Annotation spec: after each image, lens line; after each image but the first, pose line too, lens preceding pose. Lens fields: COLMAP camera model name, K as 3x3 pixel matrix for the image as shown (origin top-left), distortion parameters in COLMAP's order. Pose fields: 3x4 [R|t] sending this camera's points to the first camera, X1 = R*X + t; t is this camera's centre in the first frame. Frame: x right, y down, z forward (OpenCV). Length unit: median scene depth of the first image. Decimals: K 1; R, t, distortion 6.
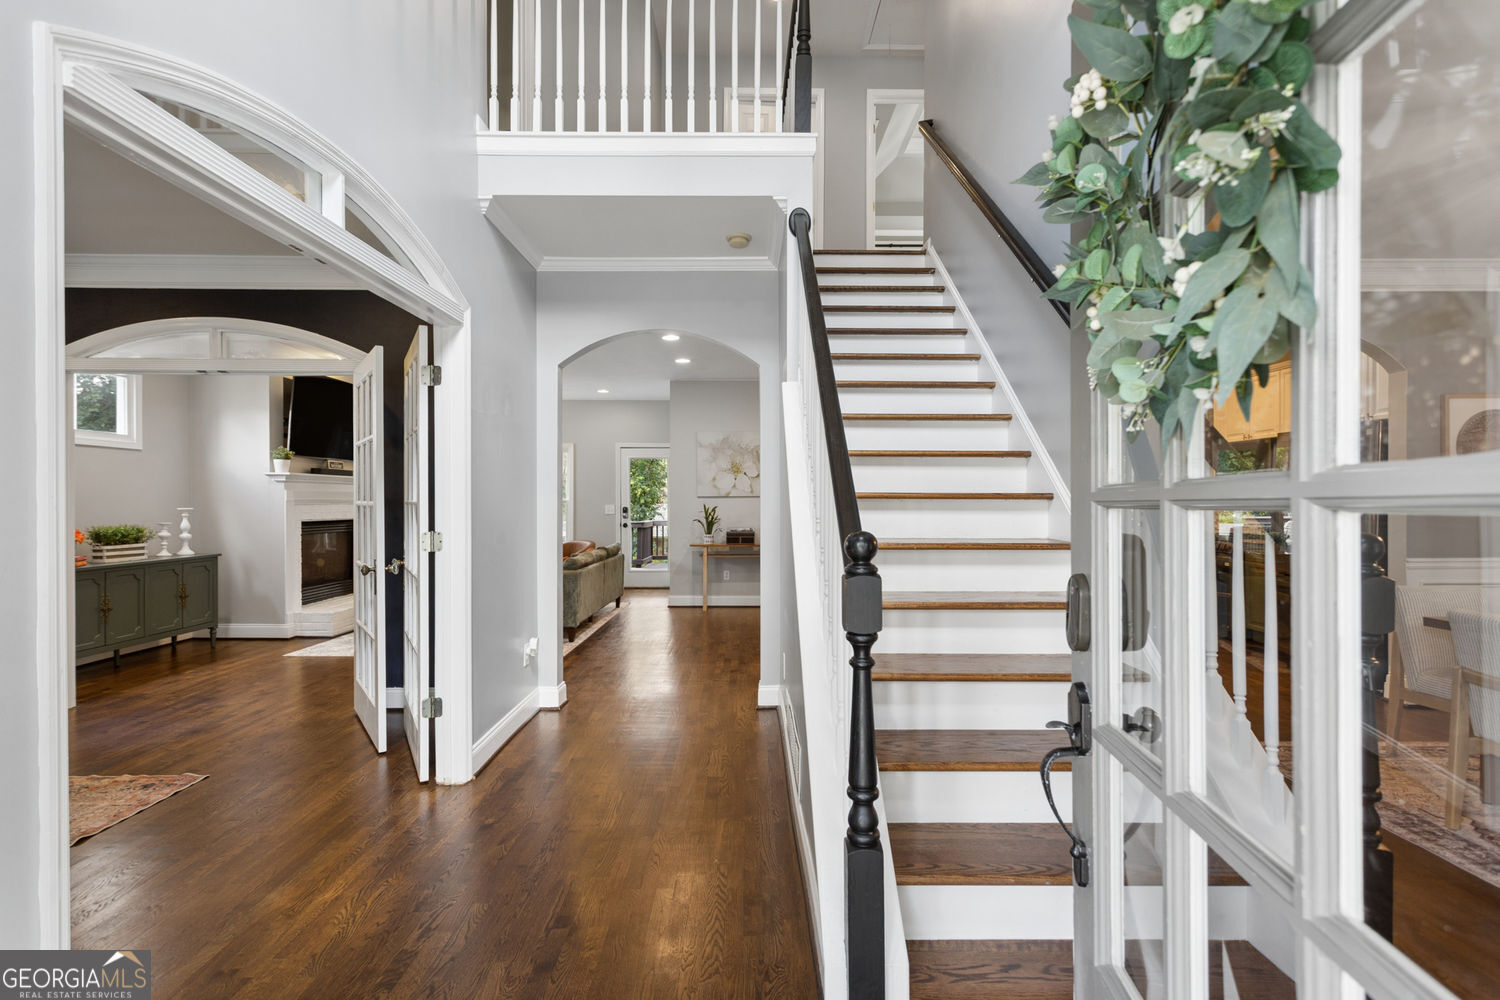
lens RADIAL K [[714.5, 0, 741.6], [0, 714.5, 501.3], [0, 0, 1]] dist [-0.001751, 0.003045]
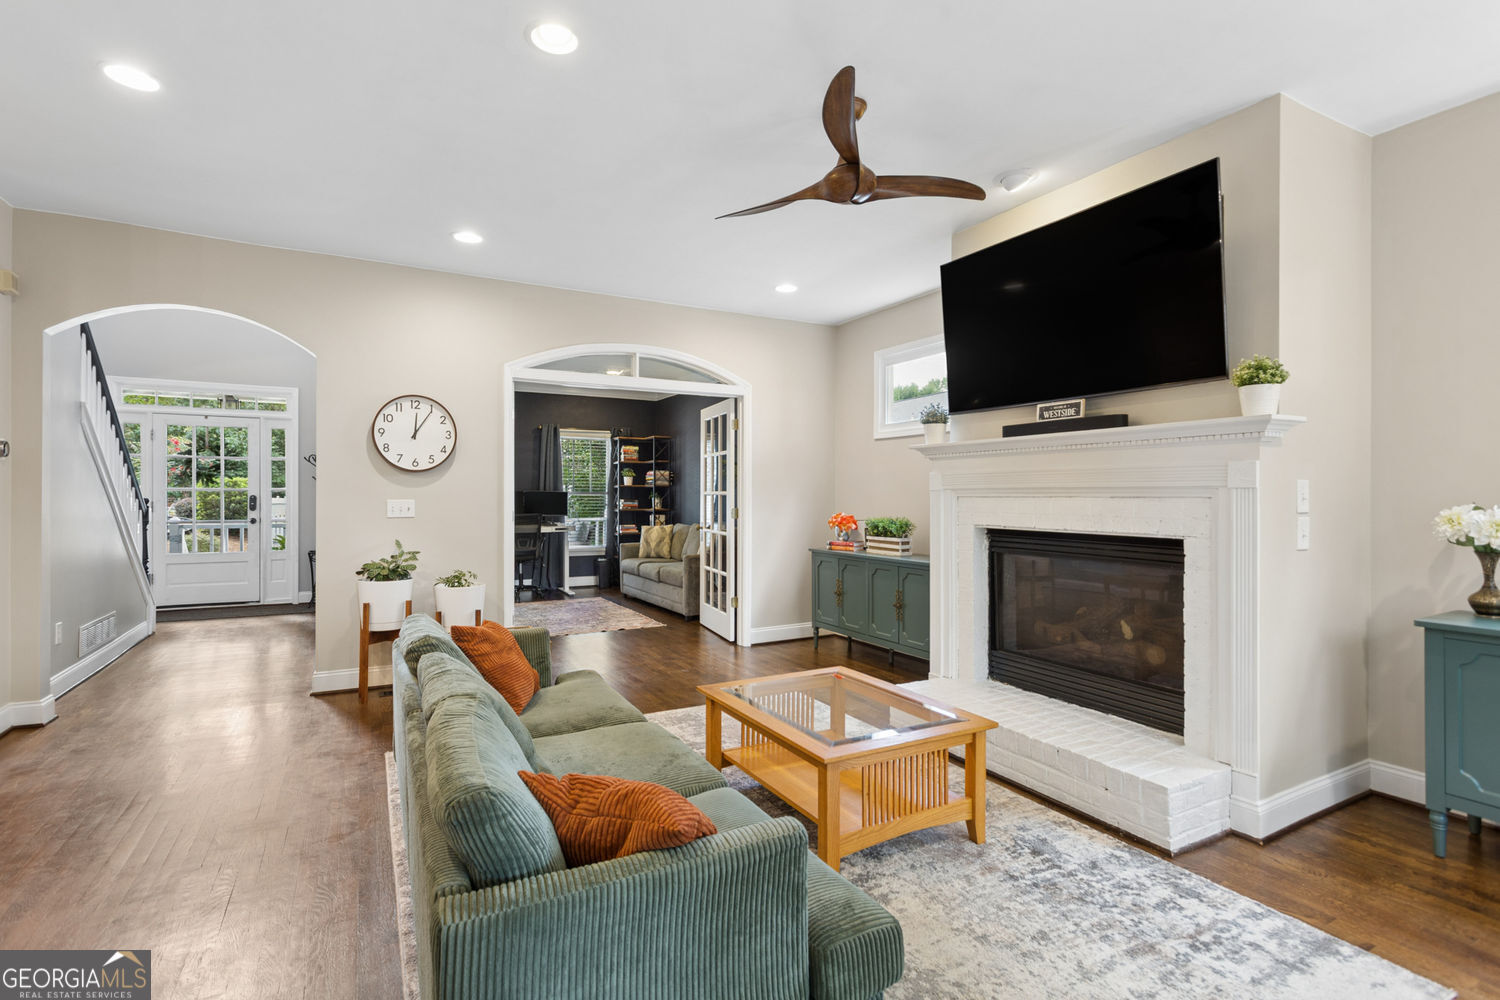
lens RADIAL K [[714.5, 0, 761.8], [0, 714.5, 495.1], [0, 0, 1]] dist [-0.001751, 0.003045]
pose [[-0.866569, -0.005349, -0.499028, -0.159611], [-0.008129, 0.999961, 0.003398, 0.002166], [0.498990, 0.007001, -0.866579, 1.144984]]
